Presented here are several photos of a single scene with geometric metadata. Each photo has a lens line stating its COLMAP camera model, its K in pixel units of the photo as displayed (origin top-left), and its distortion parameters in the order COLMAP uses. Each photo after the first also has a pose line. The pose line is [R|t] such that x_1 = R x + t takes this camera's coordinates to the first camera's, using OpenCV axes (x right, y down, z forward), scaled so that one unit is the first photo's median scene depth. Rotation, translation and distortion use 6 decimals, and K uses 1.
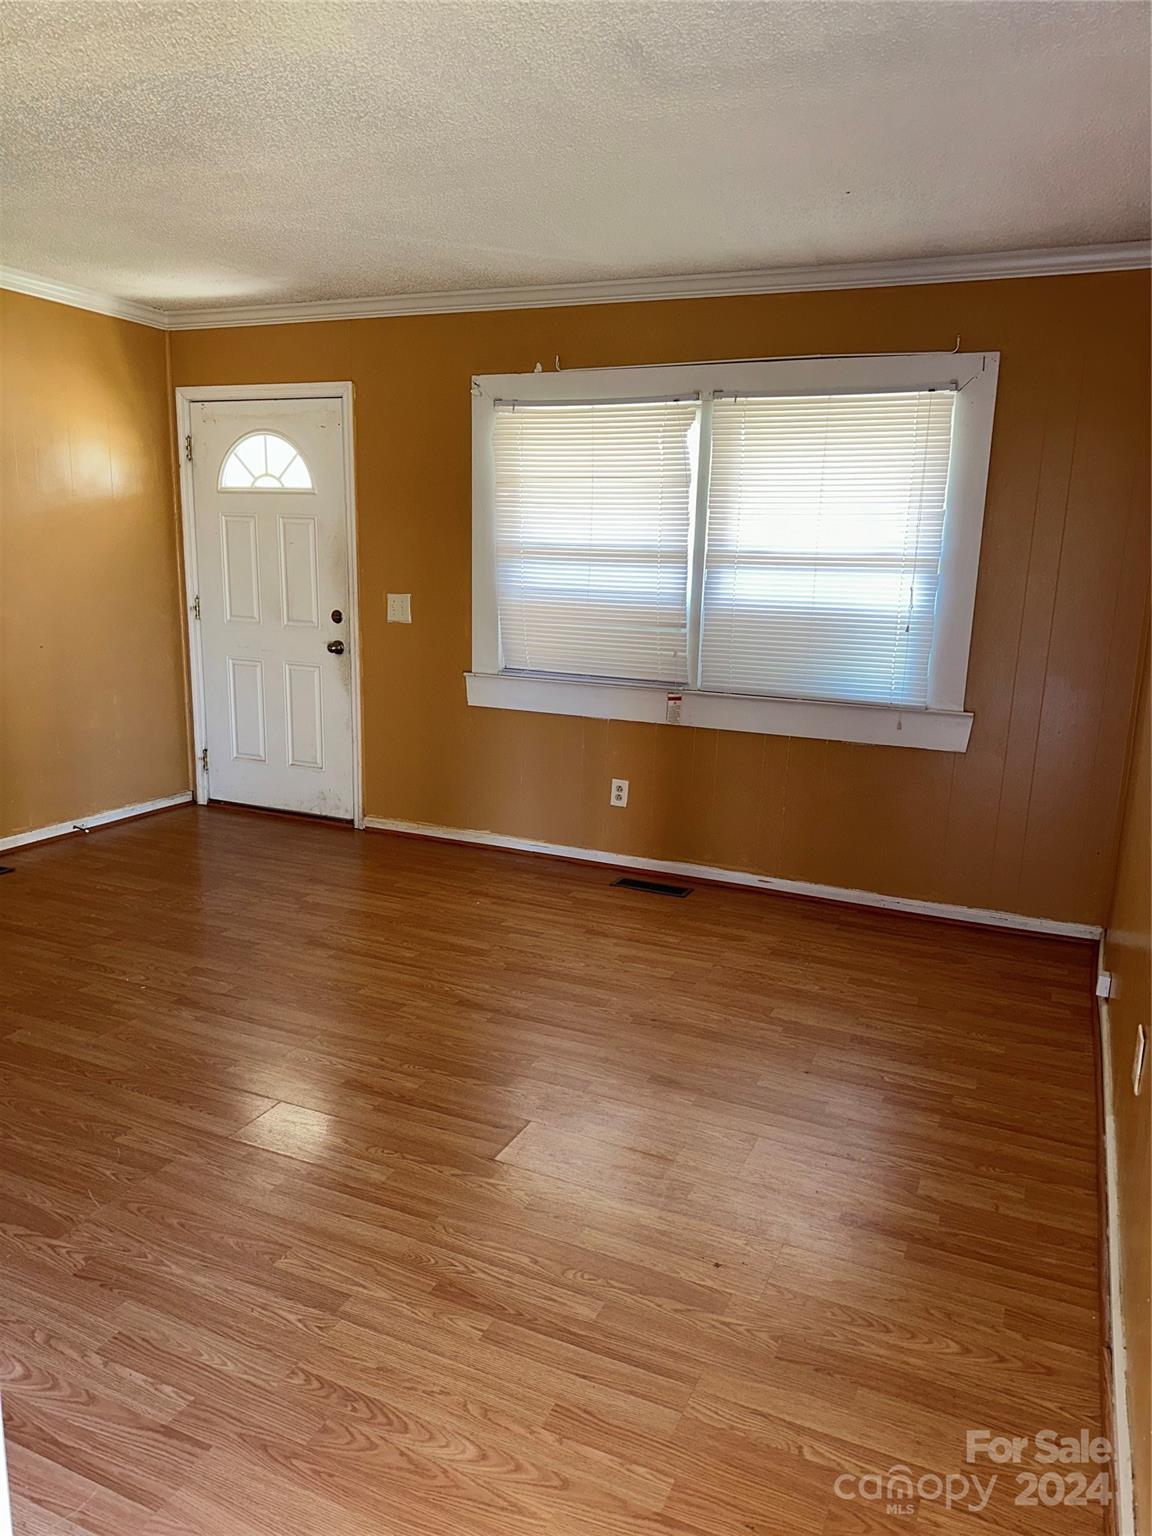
lens RADIAL K [[1068.2, 0, 581.6], [0, 1068.2, 777.3], [0, 0, 1]] dist [0.091802, -0.149222]
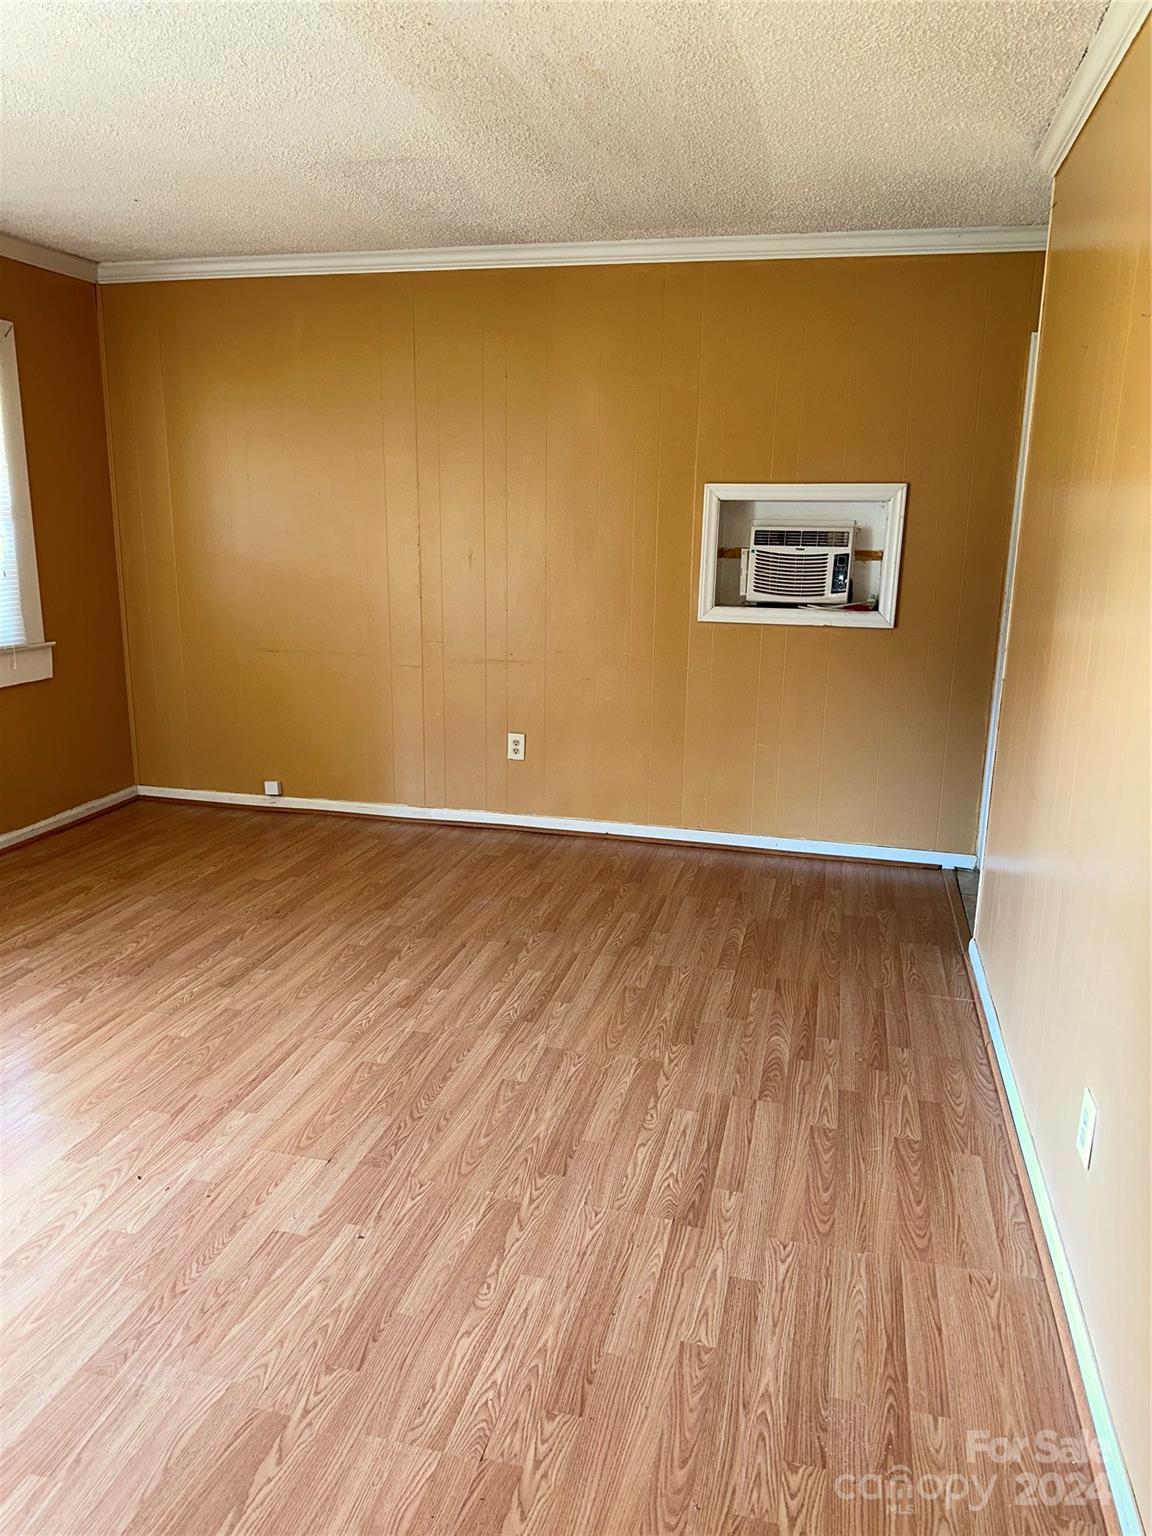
lens RADIAL K [[1093.5, 0, 586.7], [0, 1093.5, 769.7], [0, 0, 1]] dist [-0.002786, 0.000643]
pose [[-0.186538, -0.255756, 0.948574, -0.980546], [0.184603, 0.939198, 0.289531, -0.183269], [-0.964948, 0.229119, -0.127983, 0.706618]]
